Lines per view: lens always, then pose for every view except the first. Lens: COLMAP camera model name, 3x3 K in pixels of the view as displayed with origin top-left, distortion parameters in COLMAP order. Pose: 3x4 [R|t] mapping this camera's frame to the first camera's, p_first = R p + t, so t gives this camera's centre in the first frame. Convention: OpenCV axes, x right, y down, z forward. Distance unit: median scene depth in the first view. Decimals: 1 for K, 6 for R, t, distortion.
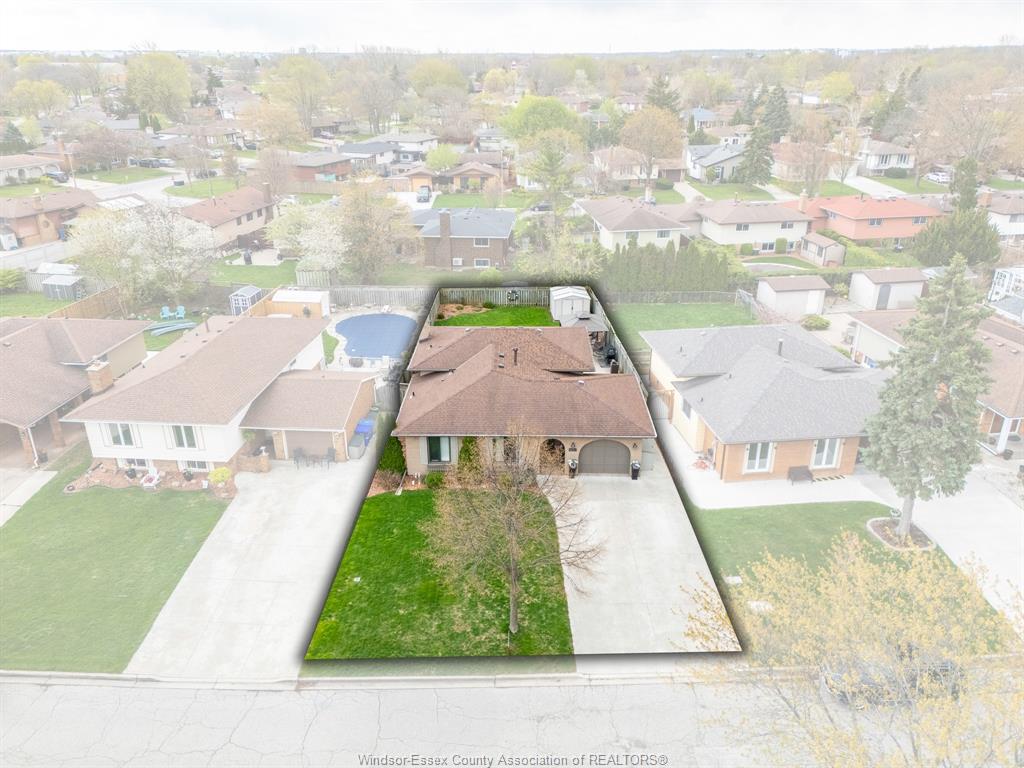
lens RADIAL K [[742.8, 0, 506.7], [0, 742.8, 383.7], [0, 0, 1]] dist [0.074452, -0.059192]
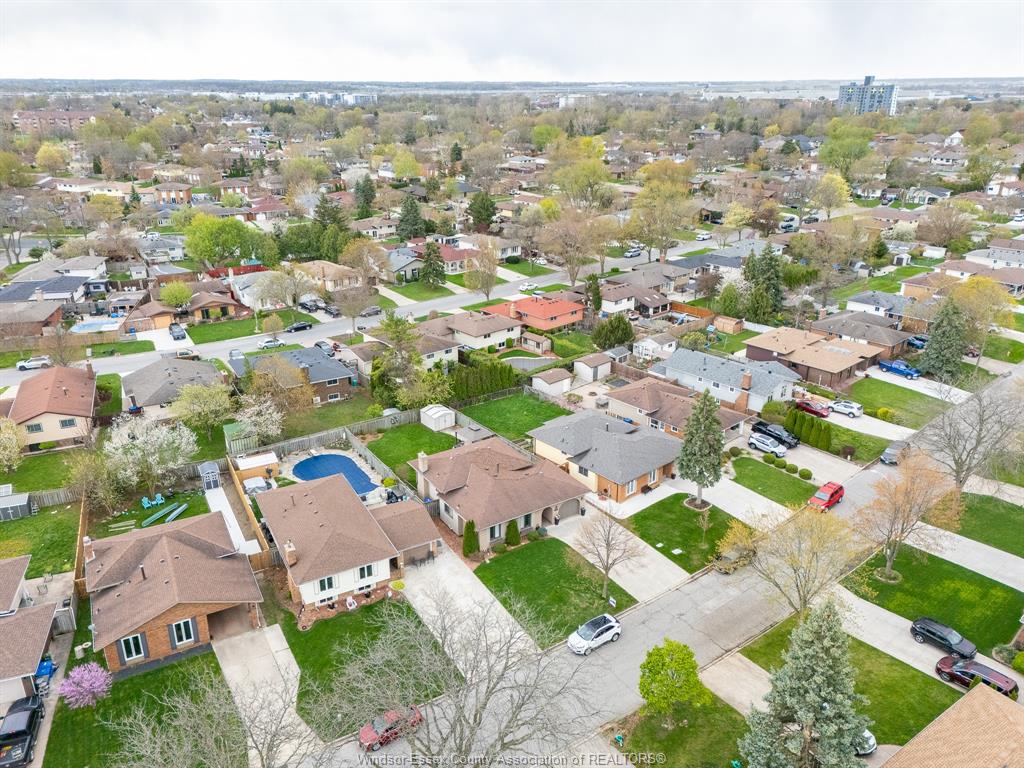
lens RADIAL K [[755.1, 0, 505.8], [0, 755.1, 385.4], [0, 0, 1]] dist [0.102434, -0.100839]
pose [[0.829056, -0.204365, 0.520482, -0.943032], [0.224724, 0.974114, 0.024526, -0.291496], [-0.512021, 0.096631, 0.853520, -0.601942]]
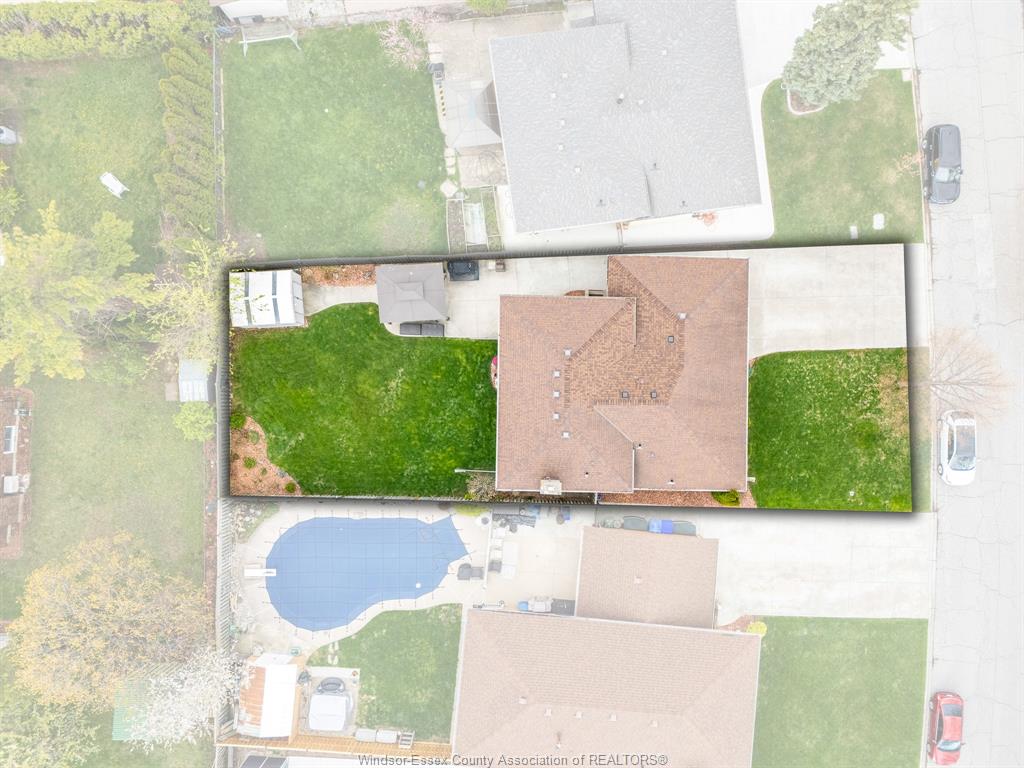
lens RADIAL K [[755.1, 0, 505.8], [0, 755.1, 385.4], [0, 0, 1]] dist [0.102434, -0.100839]
pose [[-0.008057, -0.999872, 0.013800, -0.007030], [0.365990, 0.009894, 0.930566, -1.115394], [-0.930584, 0.012548, 0.365863, 0.889632]]
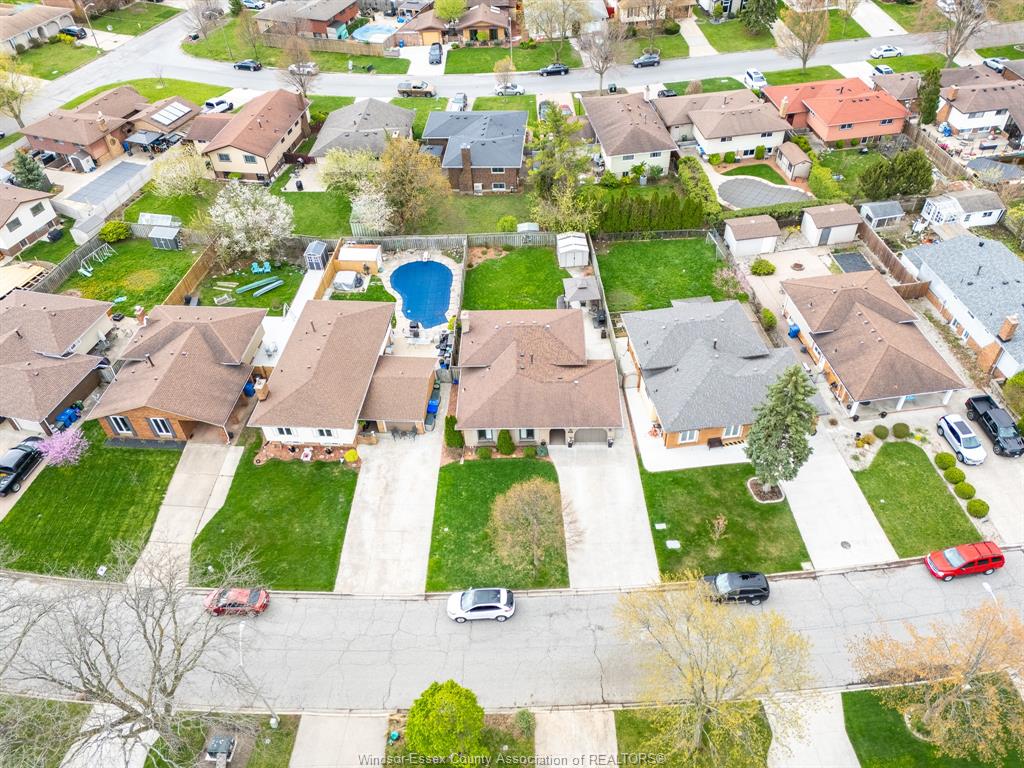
lens RADIAL K [[755.1, 0, 505.8], [0, 755.1, 385.4], [0, 0, 1]] dist [0.102434, -0.100839]
pose [[0.999394, -0.027294, -0.021593, -0.010090], [0.032999, 0.940307, 0.338725, -0.541773], [0.011059, -0.339233, 0.940638, -0.461557]]
